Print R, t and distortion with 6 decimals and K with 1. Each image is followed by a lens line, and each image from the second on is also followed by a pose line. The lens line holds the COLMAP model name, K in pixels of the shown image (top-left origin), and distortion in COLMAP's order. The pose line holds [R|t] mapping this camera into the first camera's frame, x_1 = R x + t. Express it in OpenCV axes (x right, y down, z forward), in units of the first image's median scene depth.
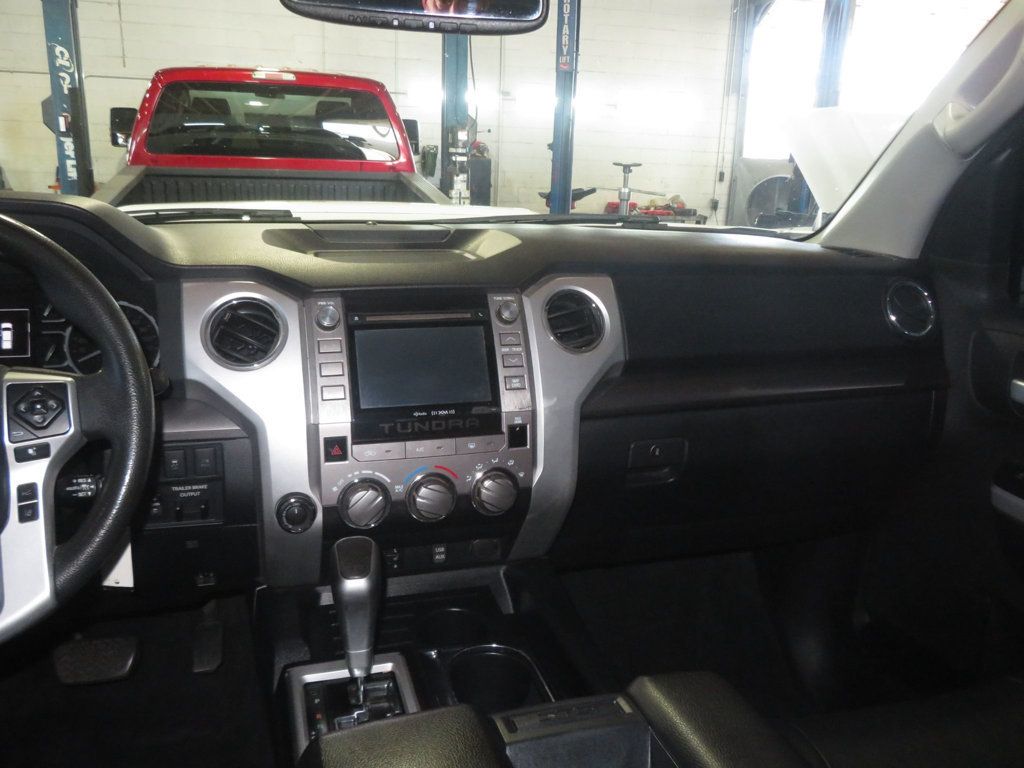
lens RADIAL K [[842.0, 0, 517.4], [0, 842.0, 379.6], [0, 0, 1]] dist [0.004646, 0.004781]
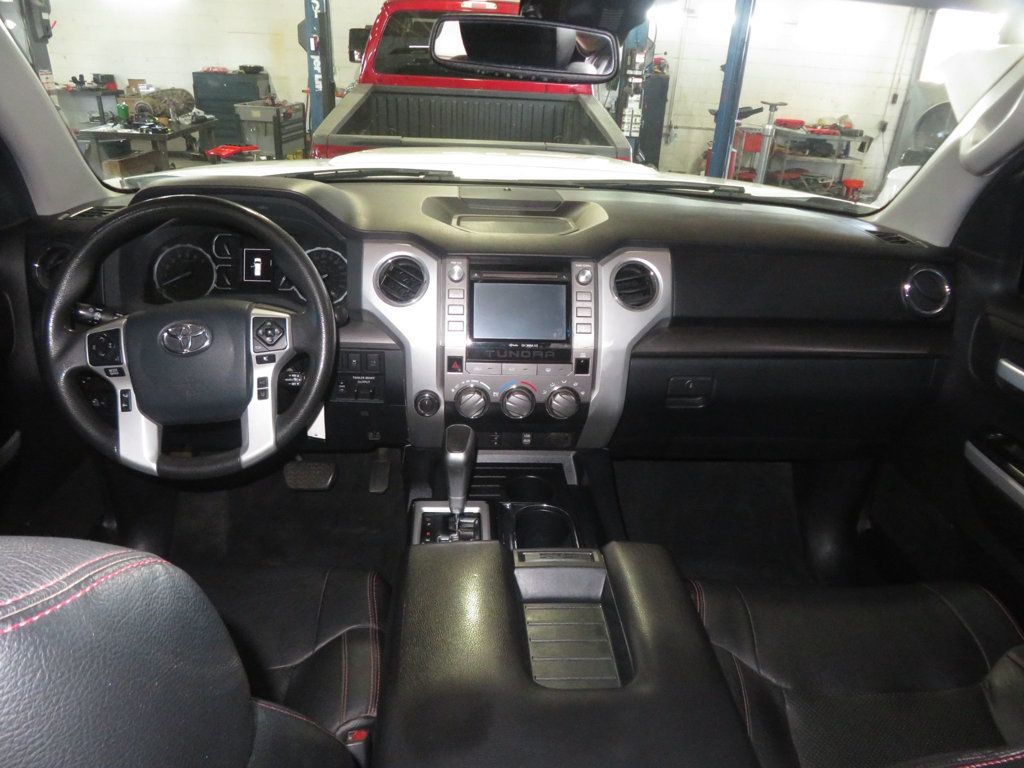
lens RADIAL K [[733.9, 0, 521.3], [0, 733.9, 386.8], [0, 0, 1]] dist [-0.010811, 0.003355]
pose [[0.972976, 0.113004, -0.201364, 0.154045], [-0.078250, 0.981827, 0.172896, -0.104989], [0.217242, -0.152467, 0.964137, -0.213715]]
